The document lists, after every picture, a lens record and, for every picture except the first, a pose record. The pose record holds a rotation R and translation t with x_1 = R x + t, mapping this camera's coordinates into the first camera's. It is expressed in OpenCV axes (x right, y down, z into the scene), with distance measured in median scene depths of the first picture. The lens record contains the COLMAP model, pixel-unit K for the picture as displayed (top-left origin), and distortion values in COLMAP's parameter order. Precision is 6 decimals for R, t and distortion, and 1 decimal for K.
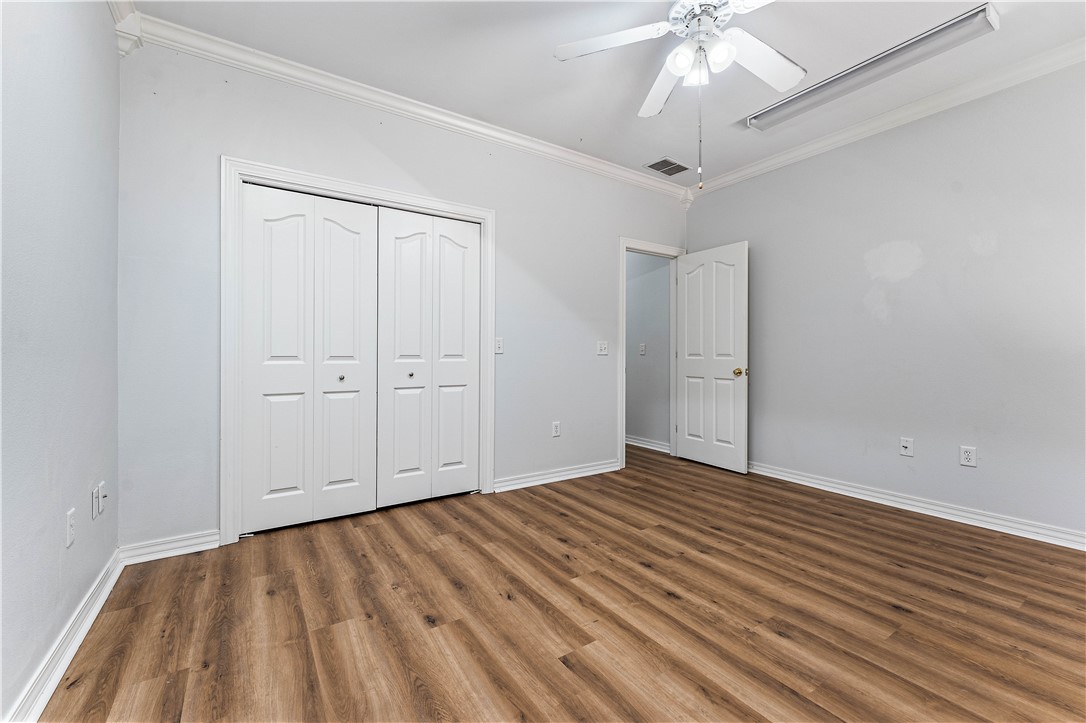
lens RADIAL K [[441.6, 0, 542.3], [0, 441.6, 357.1], [0, 0, 1]] dist [0.000589, 0.000228]
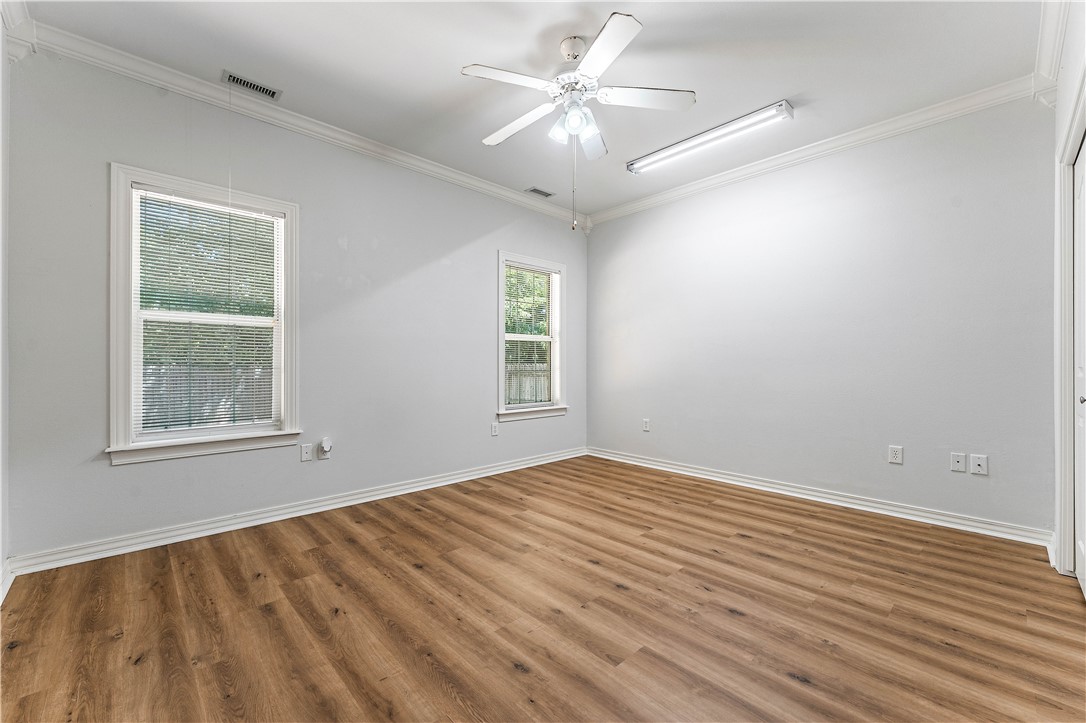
lens RADIAL K [[441.6, 0, 543.2], [0, 441.6, 362.9], [0, 0, 1]] dist [0.000589, 0.000228]
pose [[-0.985576, -0.004923, -0.169163, 0.584272], [-0.005242, 0.999985, 0.001437, -0.009358], [0.169153, 0.002303, -0.985587, 1.974146]]
